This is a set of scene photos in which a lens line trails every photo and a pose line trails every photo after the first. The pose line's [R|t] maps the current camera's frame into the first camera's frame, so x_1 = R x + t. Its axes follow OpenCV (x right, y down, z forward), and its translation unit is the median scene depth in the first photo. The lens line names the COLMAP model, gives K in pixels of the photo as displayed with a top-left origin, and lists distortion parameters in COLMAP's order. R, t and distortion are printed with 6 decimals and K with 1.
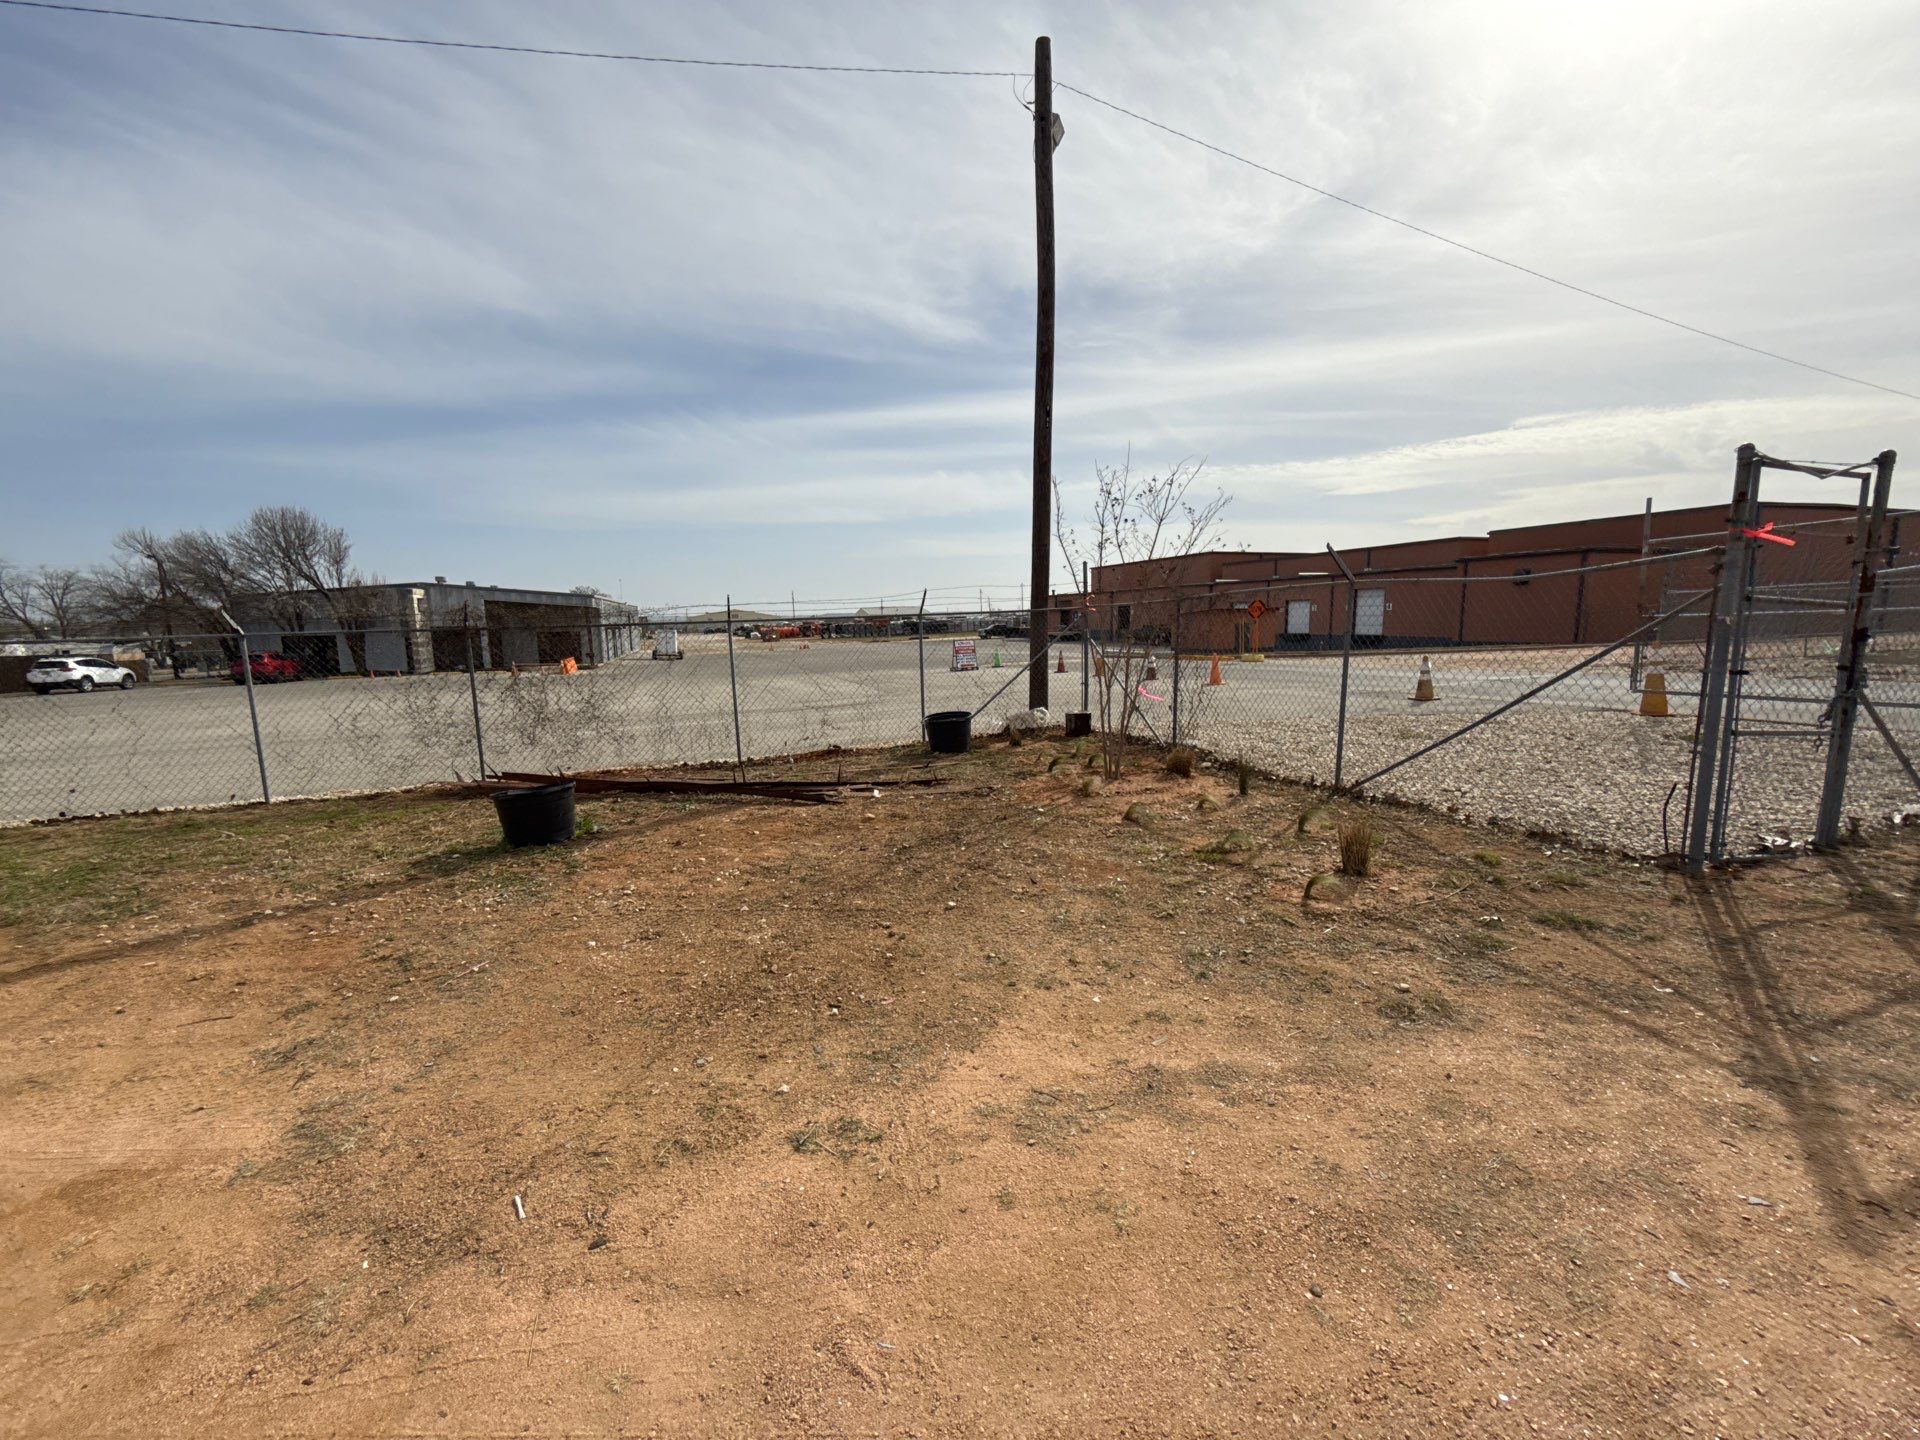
lens RADIAL K [[775.1, 0, 960.0], [0, 775.1, 720.0], [0, 0, 1]] dist [0.004536, -0.000511]
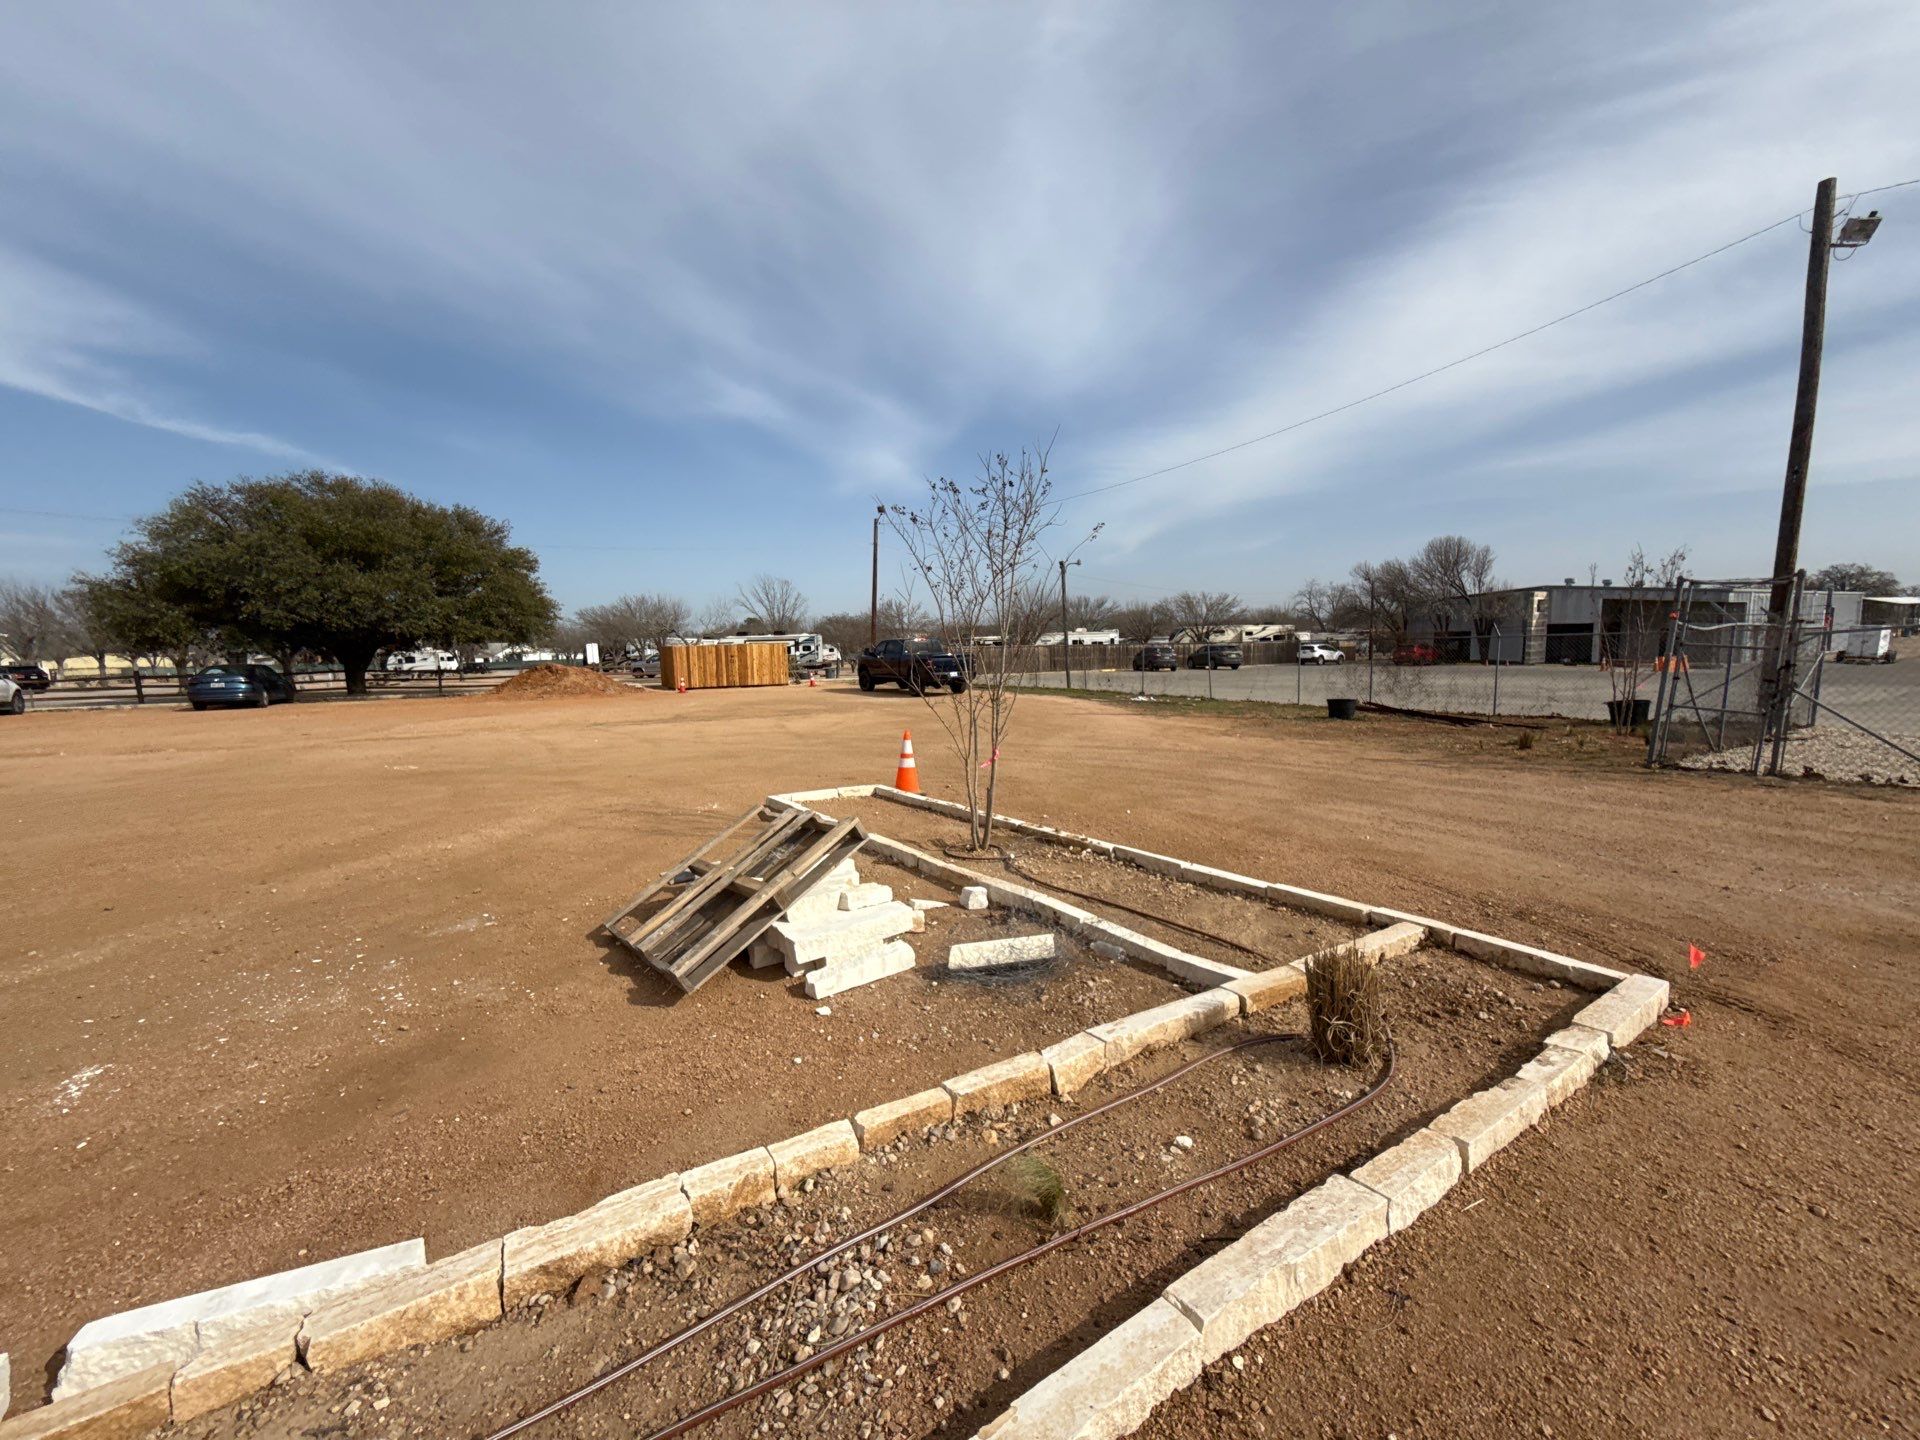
lens RADIAL K [[775.1, 0, 960.0], [0, 775.1, 720.0], [0, 0, 1]] dist [0.004536, -0.000511]
pose [[0.253070, 0.119005, -0.960101, 0.242118], [-0.108053, 0.989673, 0.094189, 0.006407], [0.961395, 0.079905, 0.263316, -0.140927]]
